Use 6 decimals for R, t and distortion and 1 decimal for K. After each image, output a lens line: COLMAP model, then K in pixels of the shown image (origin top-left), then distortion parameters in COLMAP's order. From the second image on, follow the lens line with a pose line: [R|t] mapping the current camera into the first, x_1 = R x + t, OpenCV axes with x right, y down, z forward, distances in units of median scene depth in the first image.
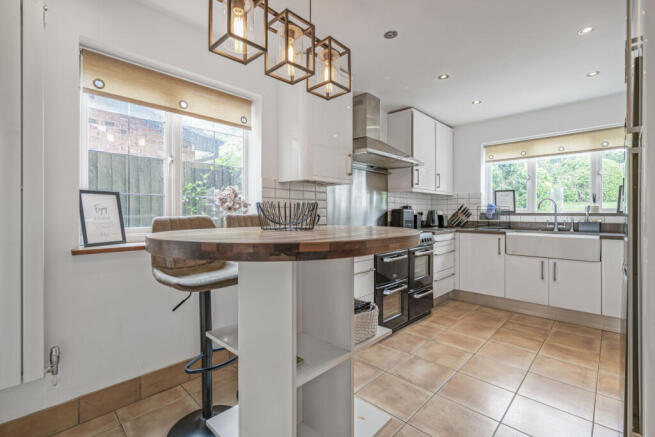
lens RADIAL K [[299.4, 0, 326.3], [0, 299.4, 212.7], [0, 0, 1]] dist [-0.002506, -0.000123]
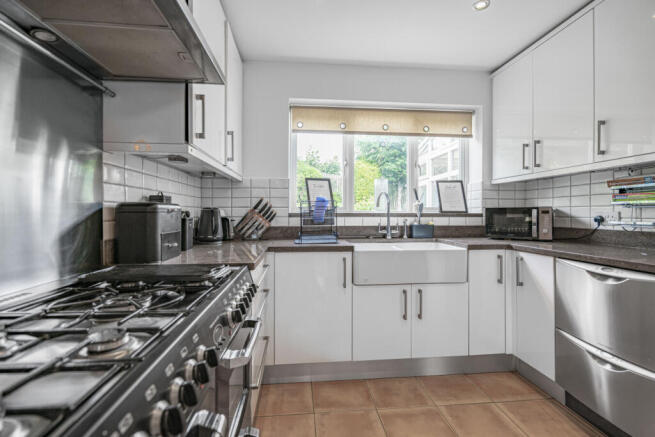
lens RADIAL K [[299.4, 0, 326.3], [0, 299.4, 212.7], [0, 0, 1]] dist [-0.002506, -0.000123]
pose [[0.648033, -0.001665, 0.761611, 0.121970], [-0.000538, 0.999996, 0.002644, -0.001741], [-0.761612, -0.002123, 0.648030, 0.638891]]
